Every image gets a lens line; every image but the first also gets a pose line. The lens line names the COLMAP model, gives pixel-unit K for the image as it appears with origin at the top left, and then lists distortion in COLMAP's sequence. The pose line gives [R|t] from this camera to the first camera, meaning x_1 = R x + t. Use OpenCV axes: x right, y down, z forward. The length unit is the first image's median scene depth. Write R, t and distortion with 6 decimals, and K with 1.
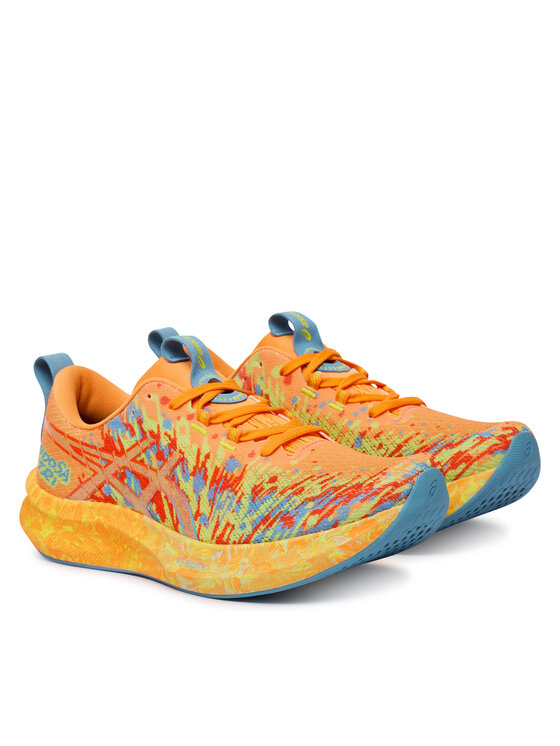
lens RADIAL K [[2218.3, 0, 279.5], [0, 2218.3, 373.9], [0, 0, 1]] dist [-0.008614, 0.000000]
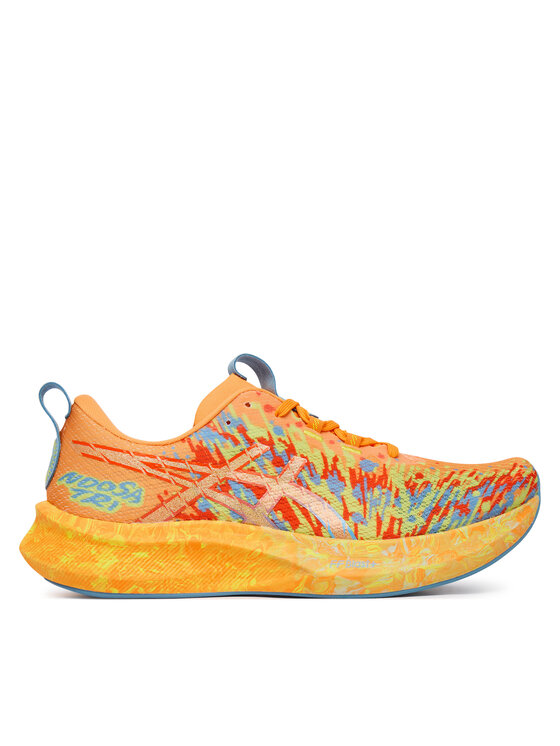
lens RADIAL K [[1307.9, 0, 279.8], [0, 1307.9, 373.3], [0, 0, 1]] dist [-0.127785, 0.000000]
pose [[0.693647, 0.124381, 0.709495, -0.458626], [0.080760, 0.965339, -0.248189, 0.140272], [-0.715774, 0.229454, 0.659559, 0.625507]]
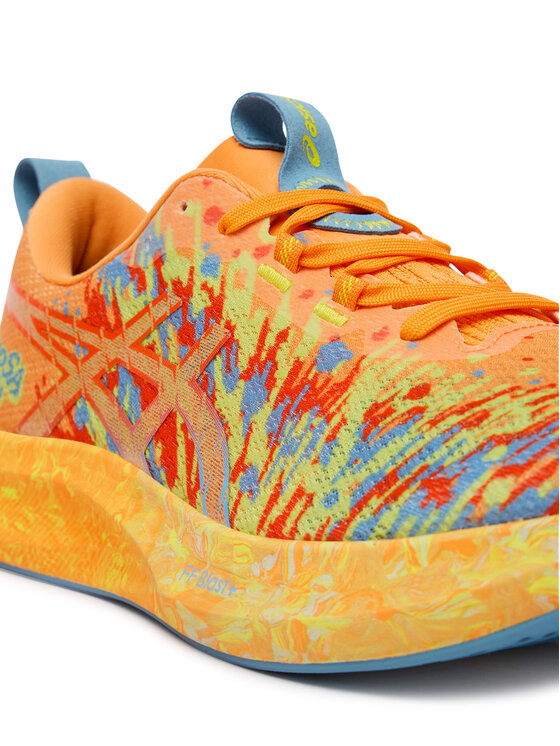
lens RADIAL K [[1978.4, 0, 280.6], [0, 1978.4, 371.0], [0, 0, 1]] dist [-0.280234, 0.000000]
pose [[0.980534, 0.092766, -0.173052, 0.033214], [-0.104876, 0.992540, -0.062179, 0.066937], [0.165992, 0.079118, 0.982948, 0.623040]]
